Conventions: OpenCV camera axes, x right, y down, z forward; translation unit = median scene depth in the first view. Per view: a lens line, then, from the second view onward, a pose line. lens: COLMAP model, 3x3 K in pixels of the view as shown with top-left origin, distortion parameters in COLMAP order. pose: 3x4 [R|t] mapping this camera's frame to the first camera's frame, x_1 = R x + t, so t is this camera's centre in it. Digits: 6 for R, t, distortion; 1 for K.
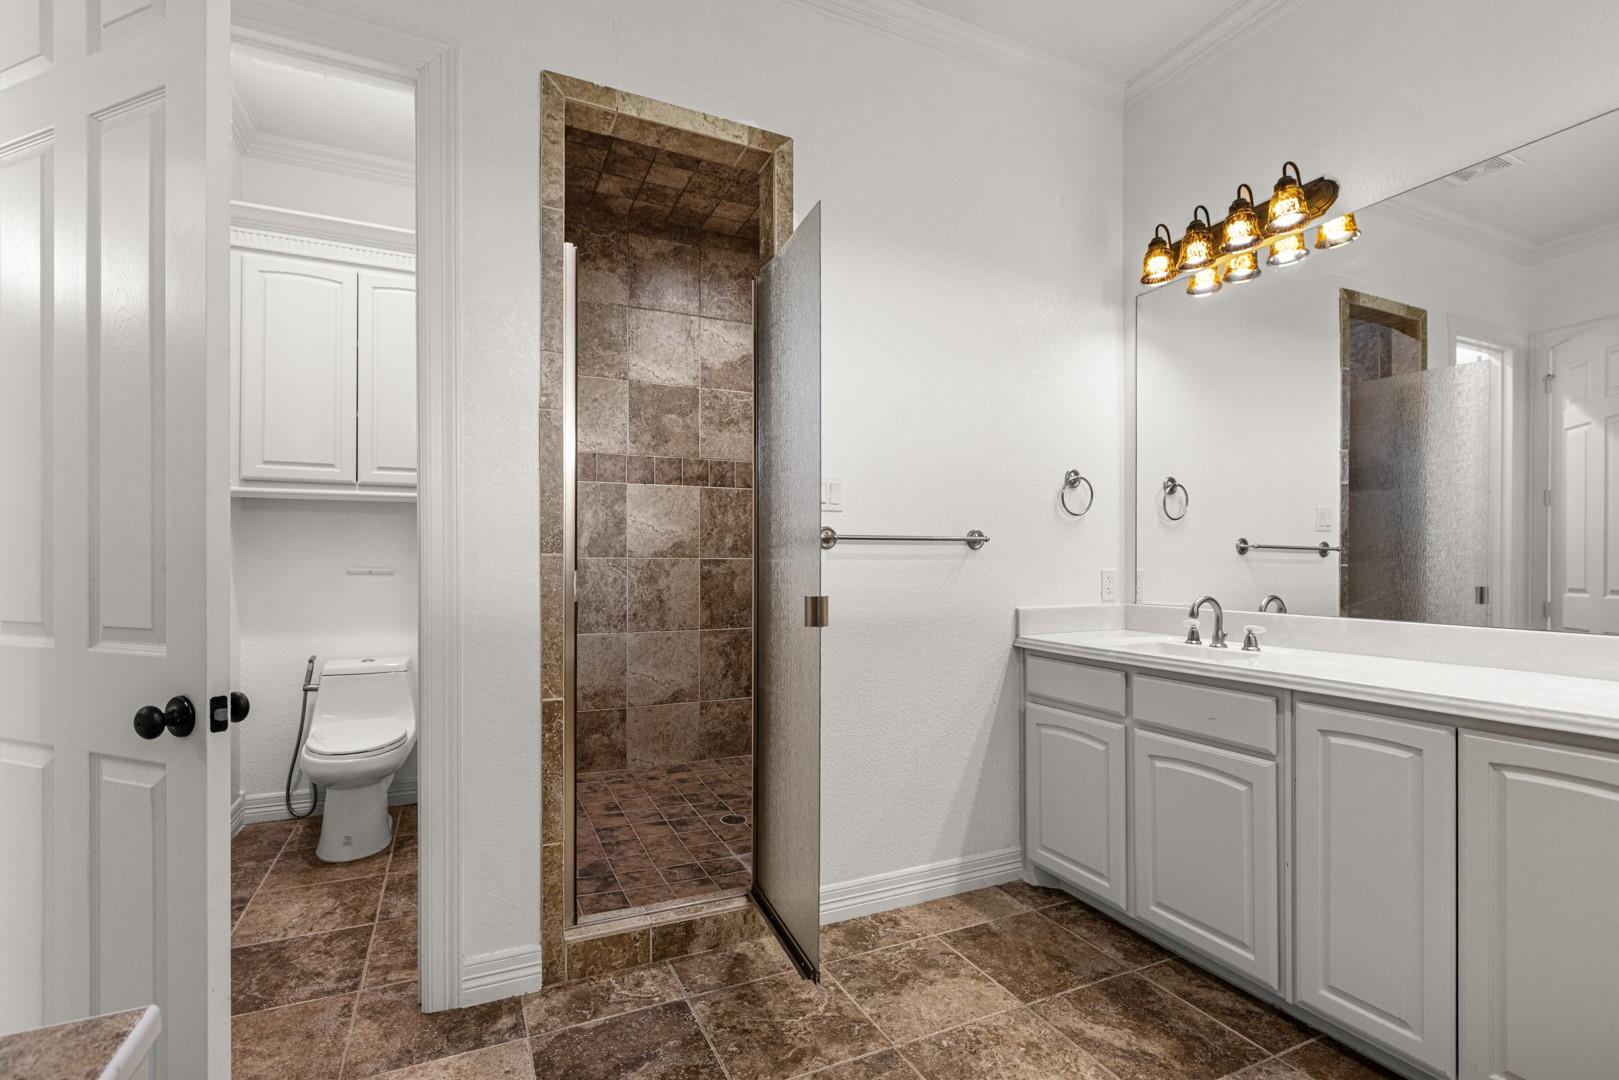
lens RADIAL K [[732.2, 0, 812.0], [0, 732.2, 562.9], [0, 0, 1]] dist [-0.000684, -0.000238]
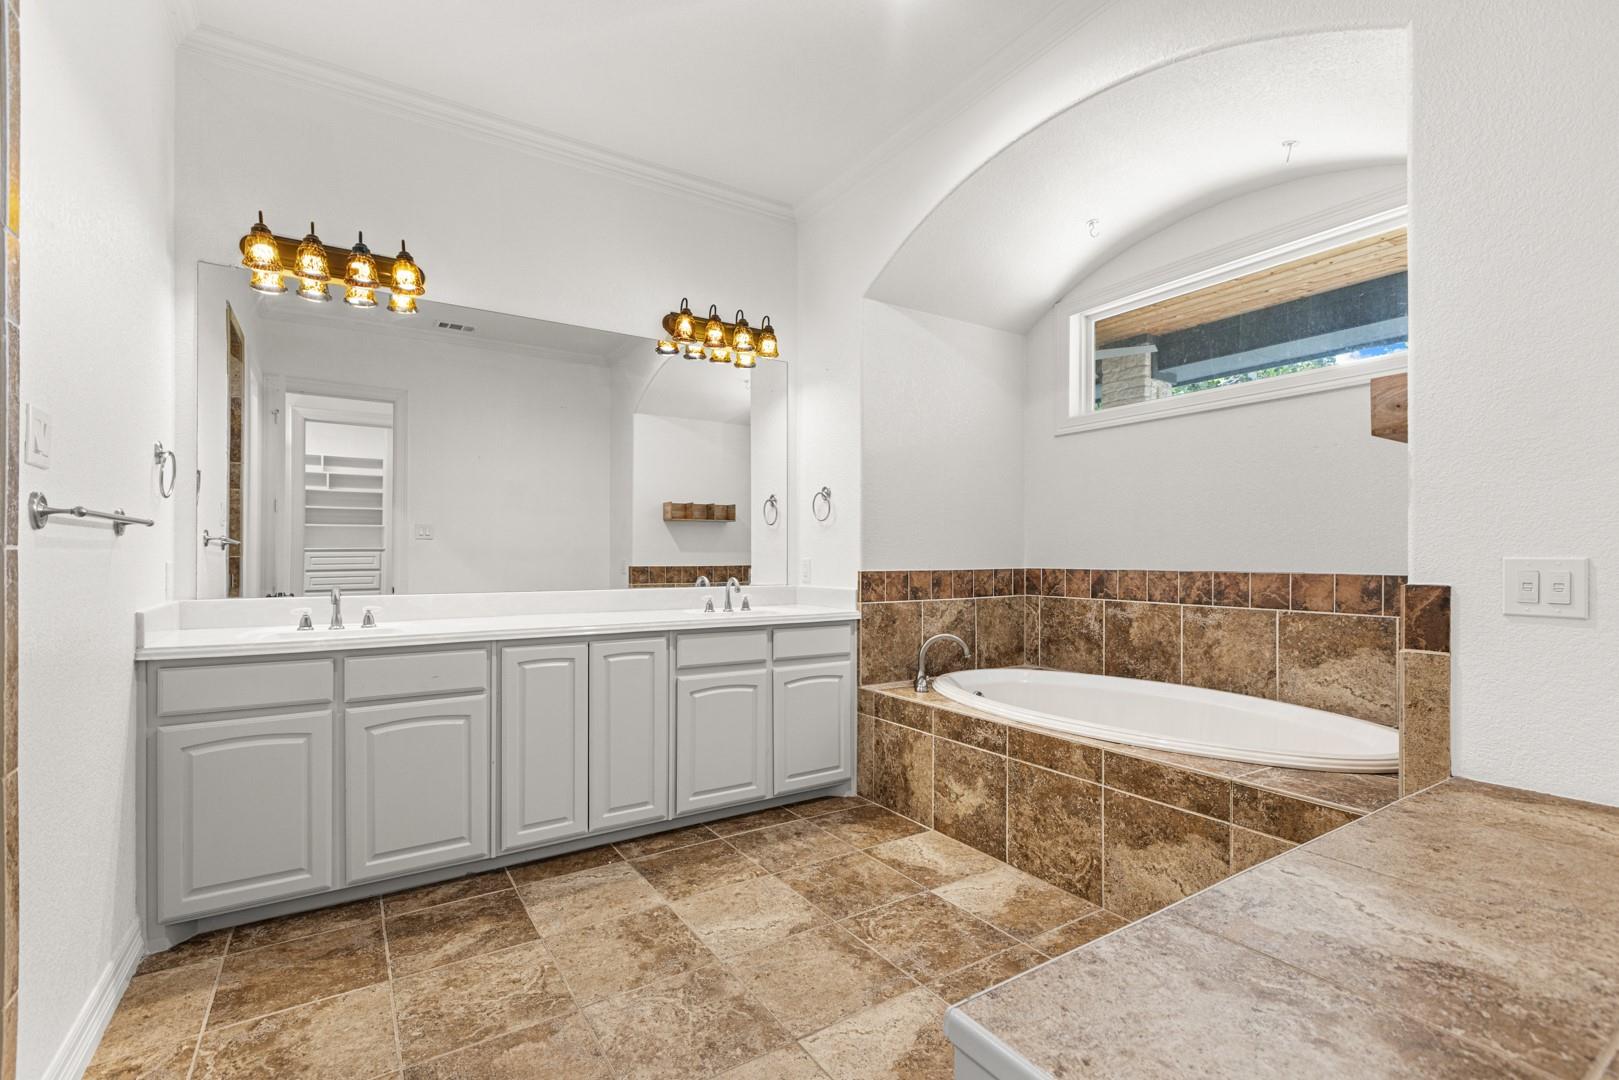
lens RADIAL K [[710.6, 0, 776.2], [0, 710.6, 552.9], [0, 0, 1]] dist [0.000504, 0.000222]
pose [[-0.102491, 0.003066, 0.994729, -0.645695], [0.002809, 0.999992, -0.002793, 0.003073], [-0.994730, 0.002508, -0.102499, 0.470896]]
